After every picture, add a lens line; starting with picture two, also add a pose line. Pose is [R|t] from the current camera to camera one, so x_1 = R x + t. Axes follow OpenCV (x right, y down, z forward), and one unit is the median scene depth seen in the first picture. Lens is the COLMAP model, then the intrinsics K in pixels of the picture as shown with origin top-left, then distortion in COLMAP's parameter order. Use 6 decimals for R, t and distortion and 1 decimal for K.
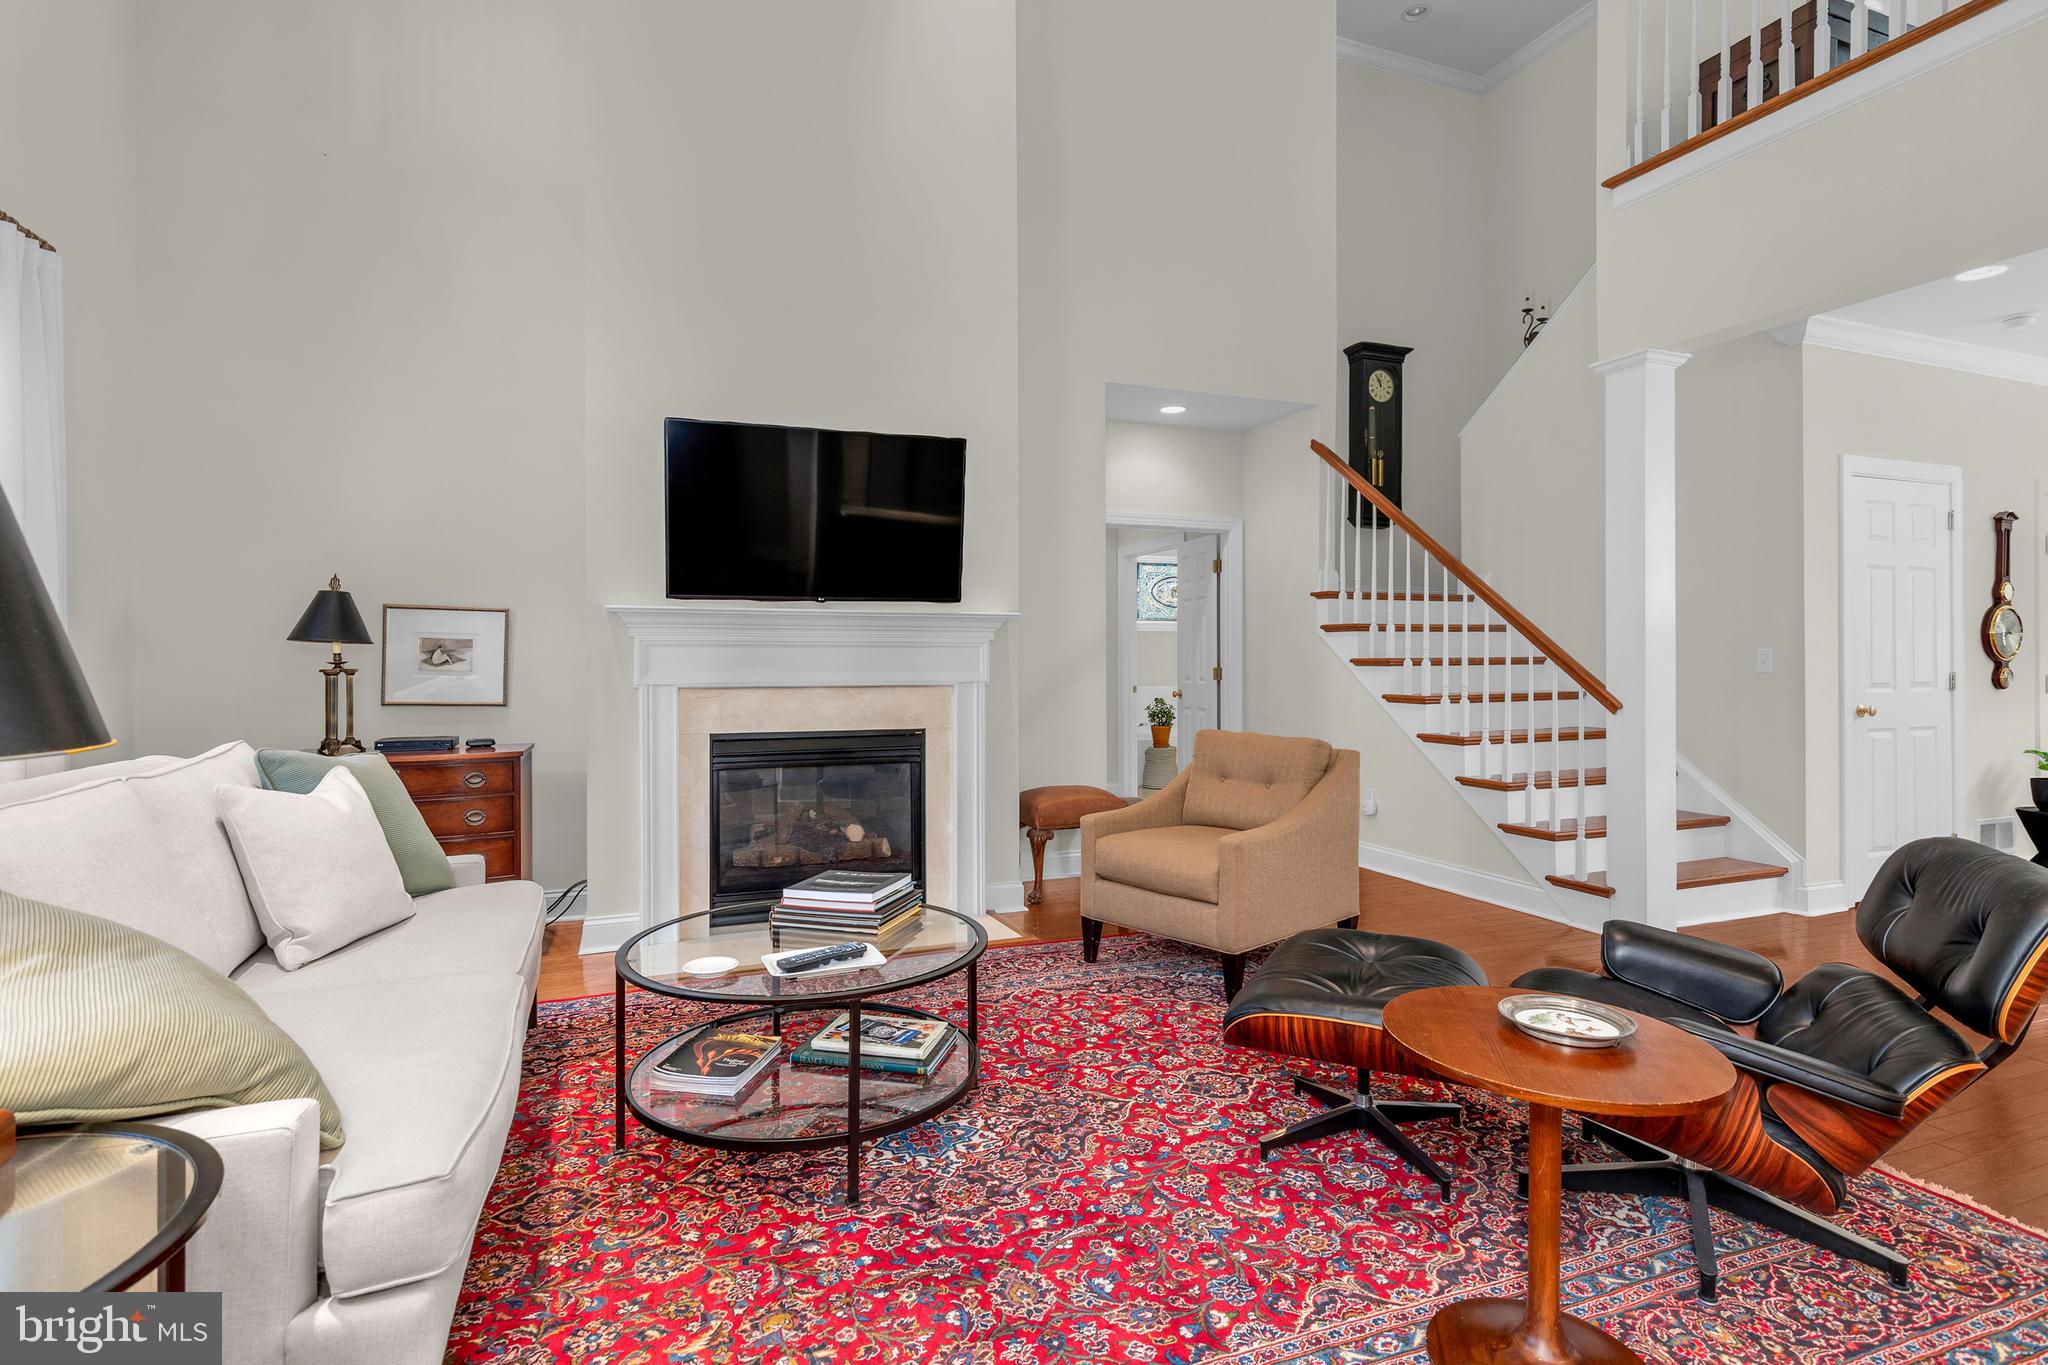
lens RADIAL K [[998.8, 0, 1016.7], [0, 998.8, 666.3], [0, 0, 1]] dist [0.000341, 0.000499]
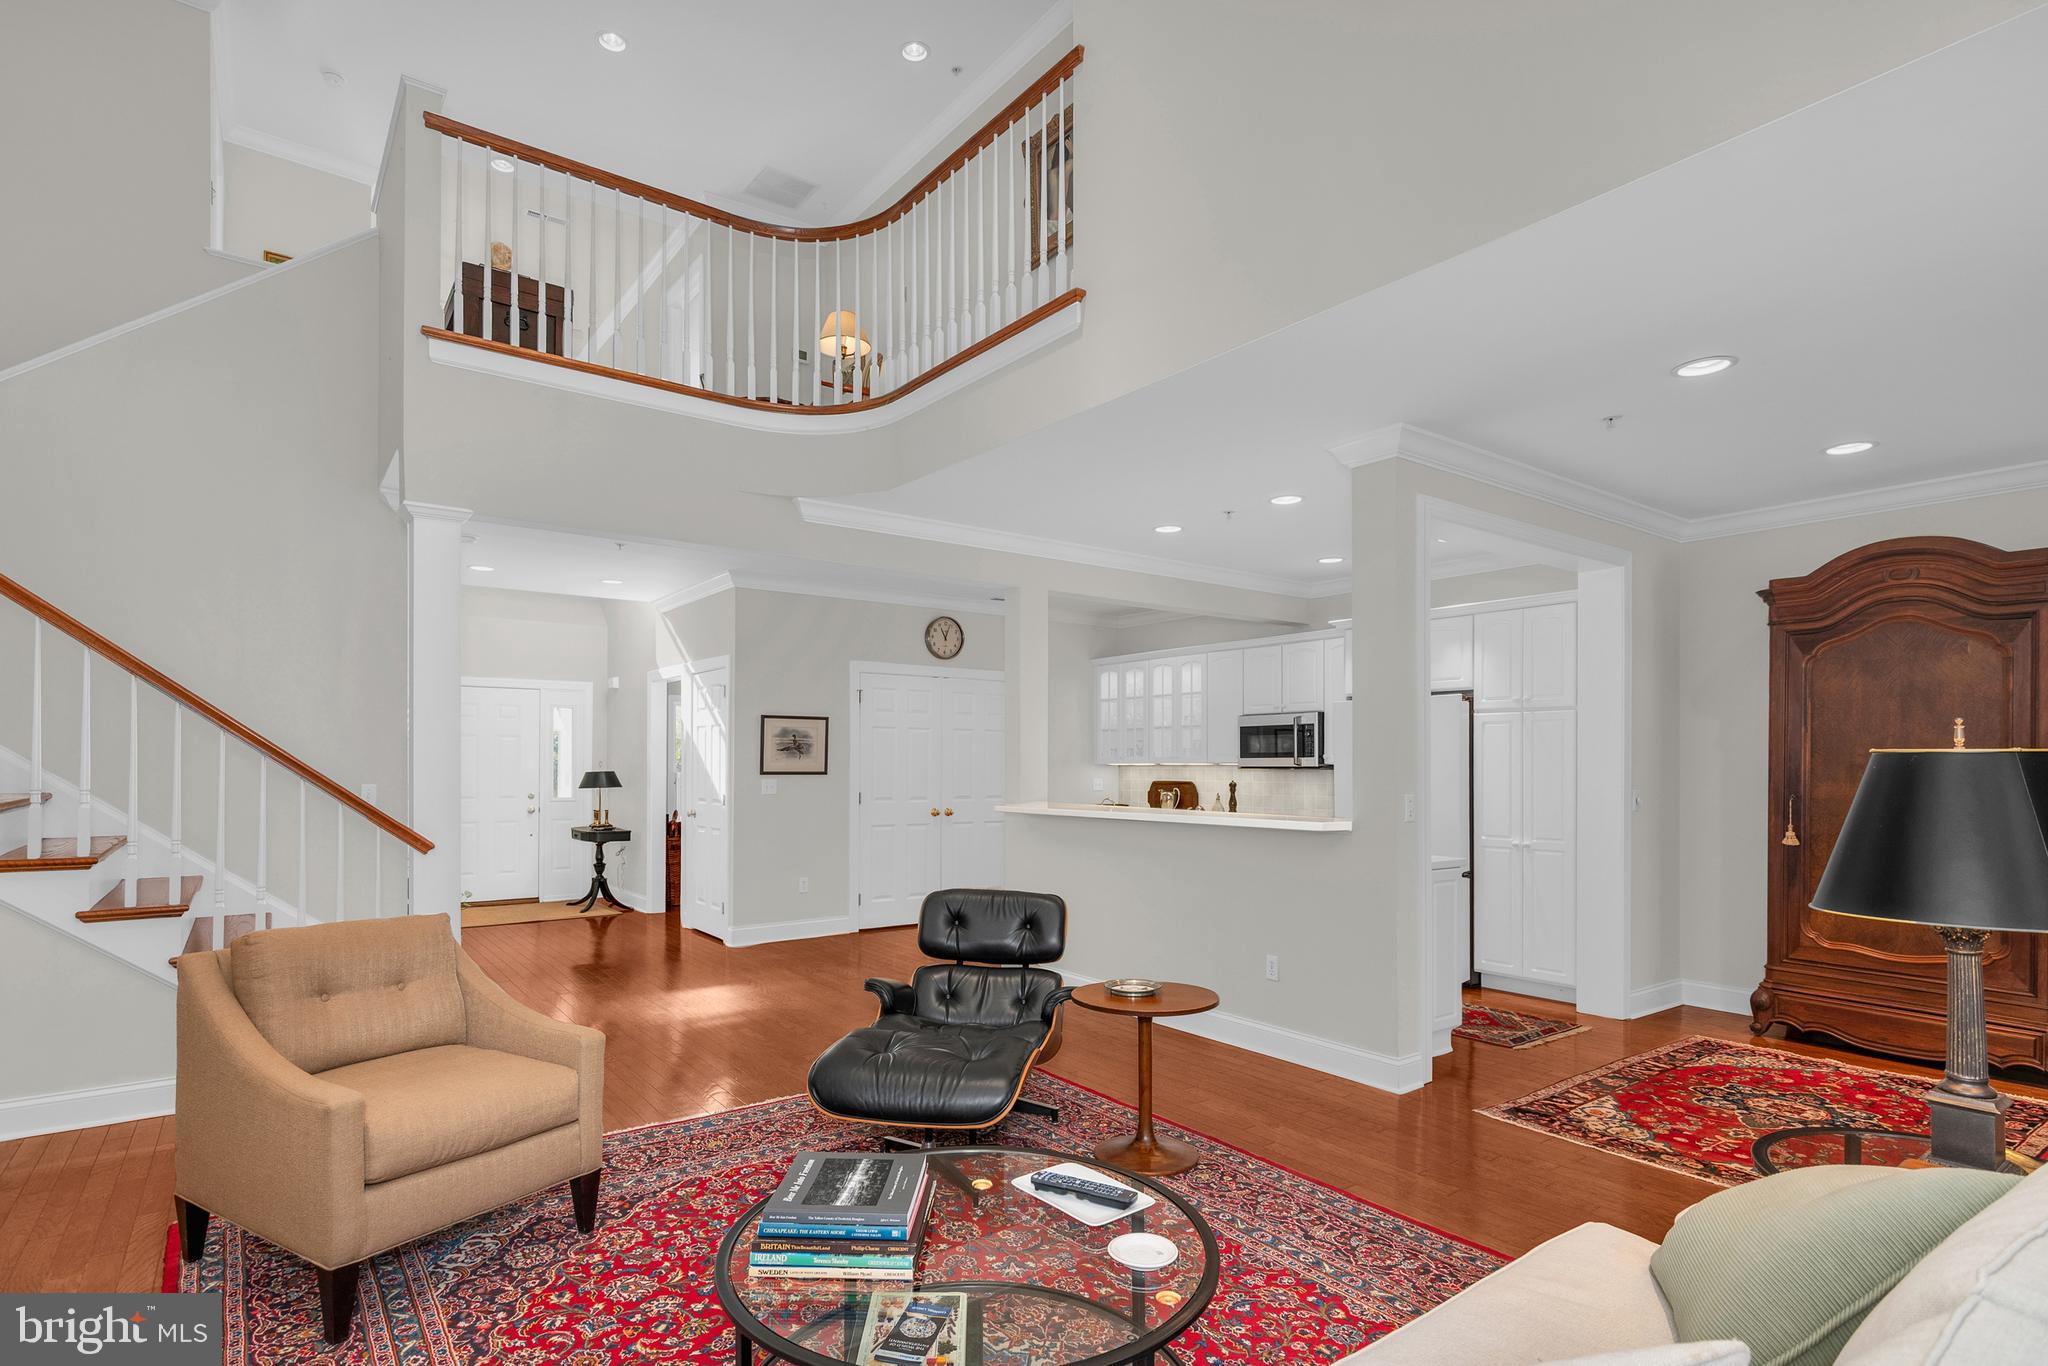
lens RADIAL K [[1026.8, 0, 1011.2], [0, 1026.8, 755.1], [0, 0, 1]] dist [0.002185, 0.000938]
pose [[-0.257249, 0.009328, 0.966300, -0.631625], [0.001611, 0.999956, -0.009224, -0.047839], [-0.966344, -0.000817, -0.257252, 0.775579]]
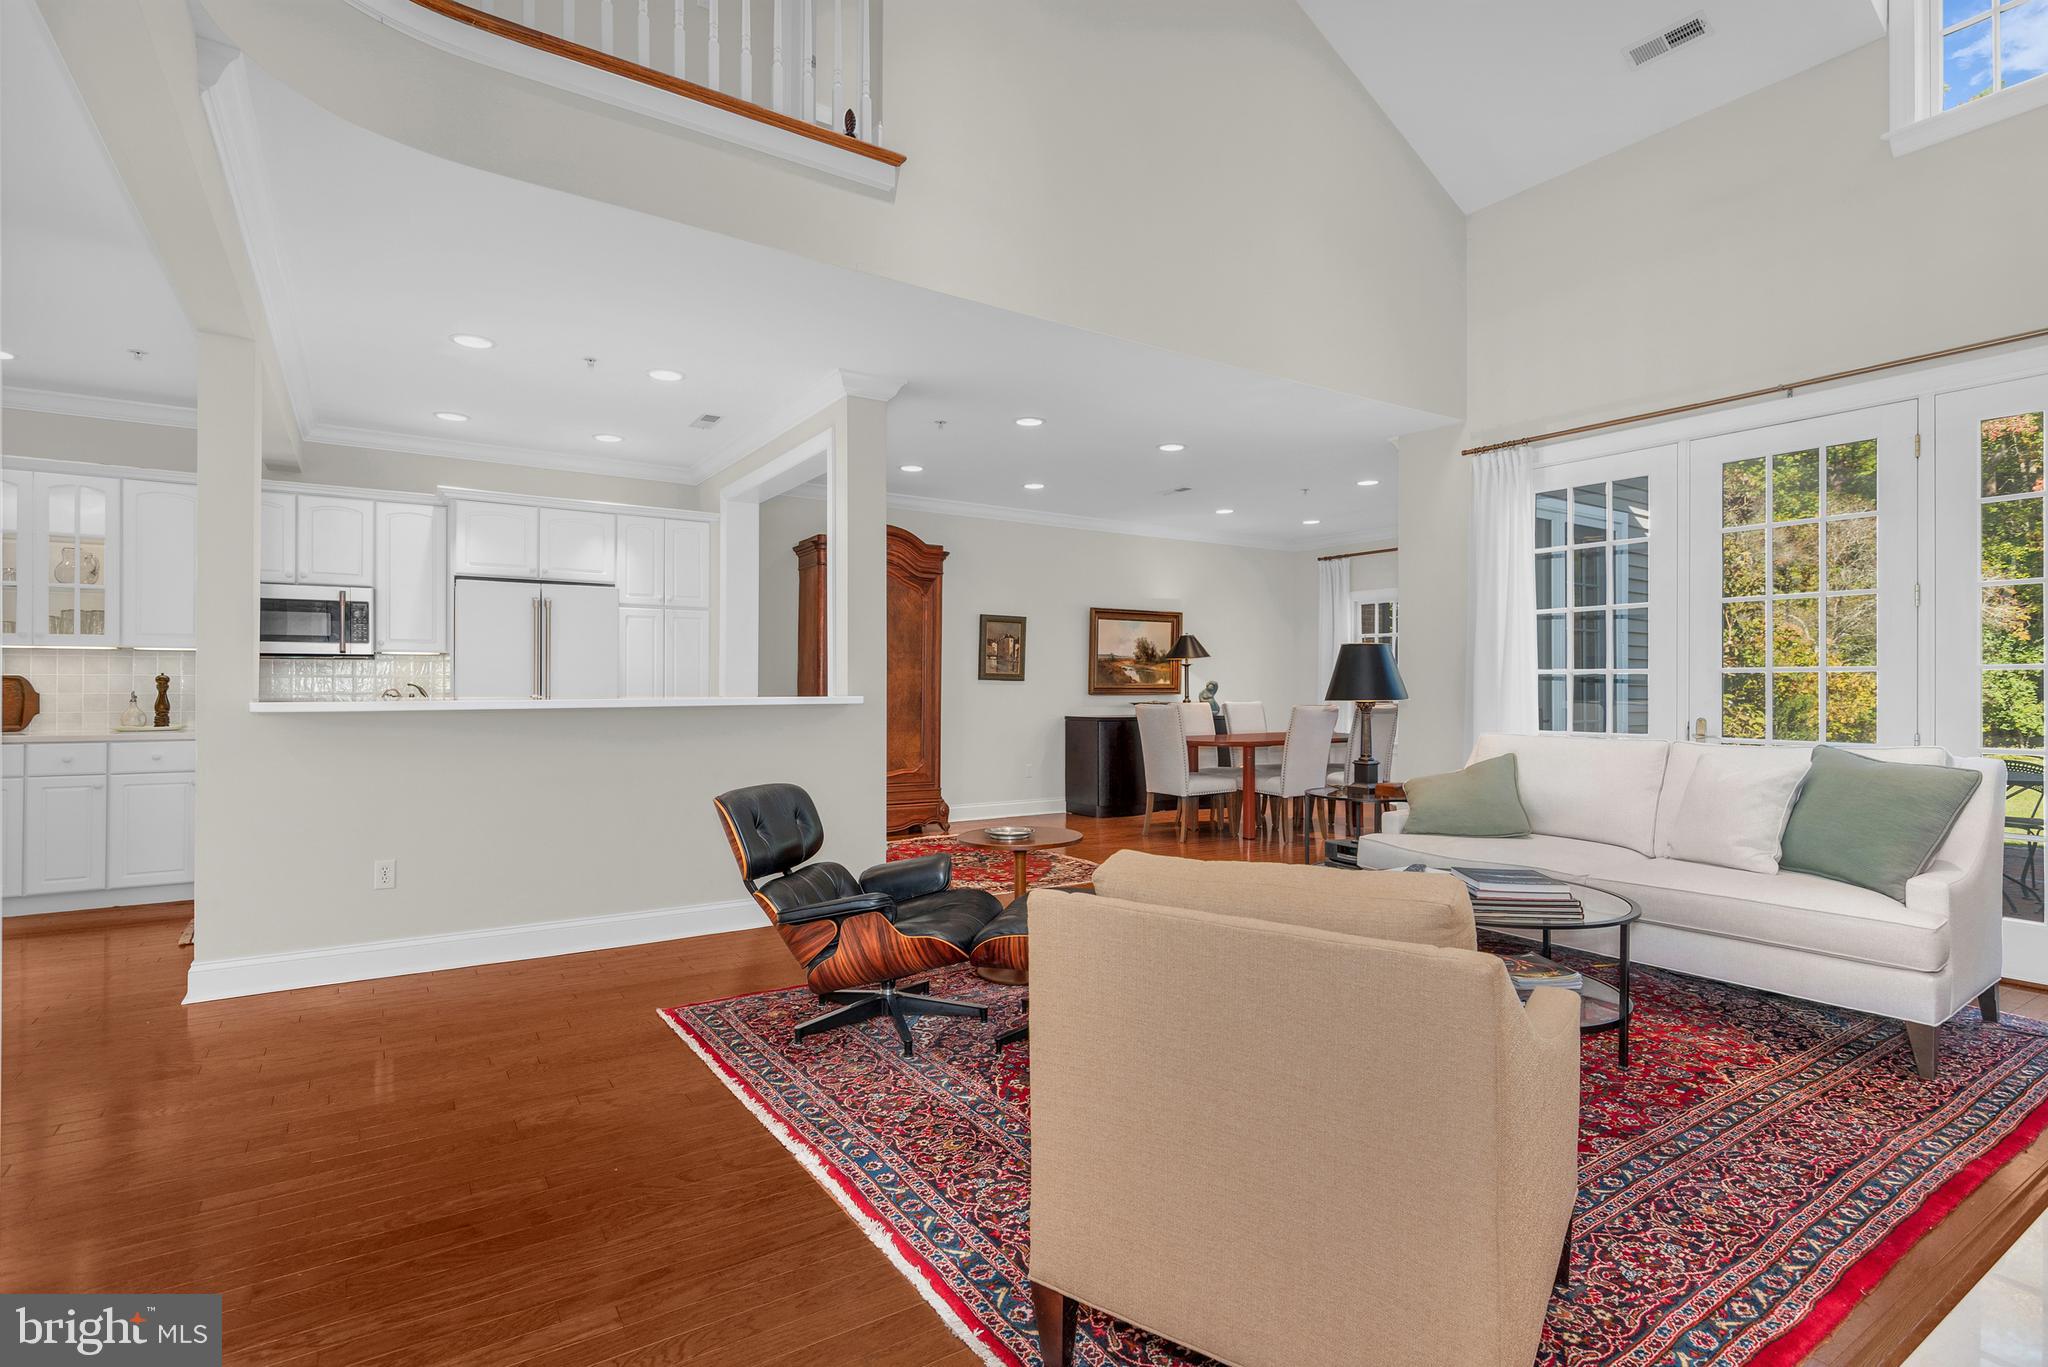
lens RADIAL K [[993.8, 0, 1015.6], [0, 993.8, 680.3], [0, 0, 1]] dist [0.000178, 0.002849]
pose [[-0.978403, -0.002991, -0.206683, 0.445387], [-0.002682, 0.999995, -0.001774, -0.003060], [0.206687, -0.001181, -0.978406, 1.440078]]
